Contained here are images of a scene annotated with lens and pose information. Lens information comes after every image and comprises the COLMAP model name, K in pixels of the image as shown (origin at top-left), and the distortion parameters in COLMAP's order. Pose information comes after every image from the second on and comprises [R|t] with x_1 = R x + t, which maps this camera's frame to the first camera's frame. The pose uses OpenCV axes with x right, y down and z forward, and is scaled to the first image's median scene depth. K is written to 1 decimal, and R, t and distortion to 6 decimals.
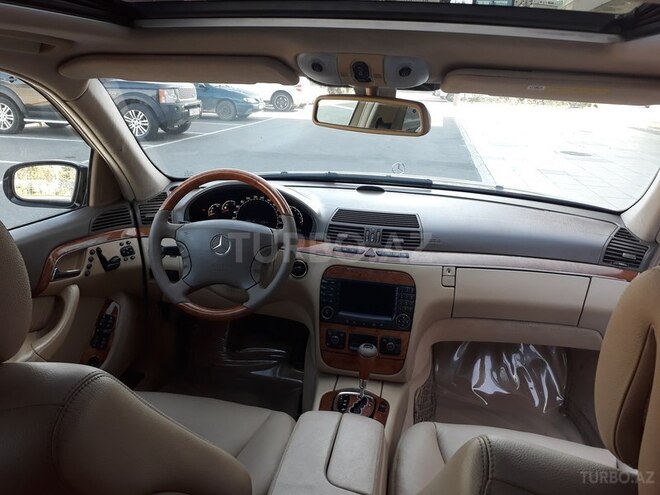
lens RADIAL K [[544.8, 0, 329.4], [0, 544.8, 243.5], [0, 0, 1]] dist [0.004600, -0.016811]
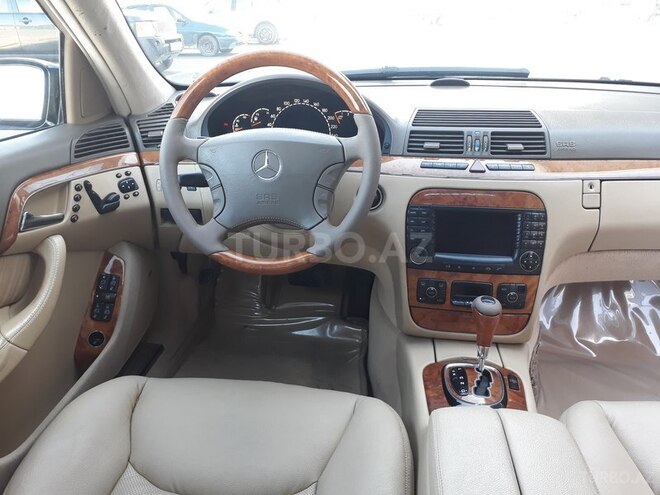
lens RADIAL K [[544.8, 0, 331.0], [0, 544.8, 246.4], [0, 0, 1]] dist [0.004600, -0.016811]
pose [[0.998339, -0.056064, 0.013245, -0.125775], [0.054172, 0.991864, 0.115198, 0.027418], [-0.019596, -0.114289, 0.993254, 0.292737]]
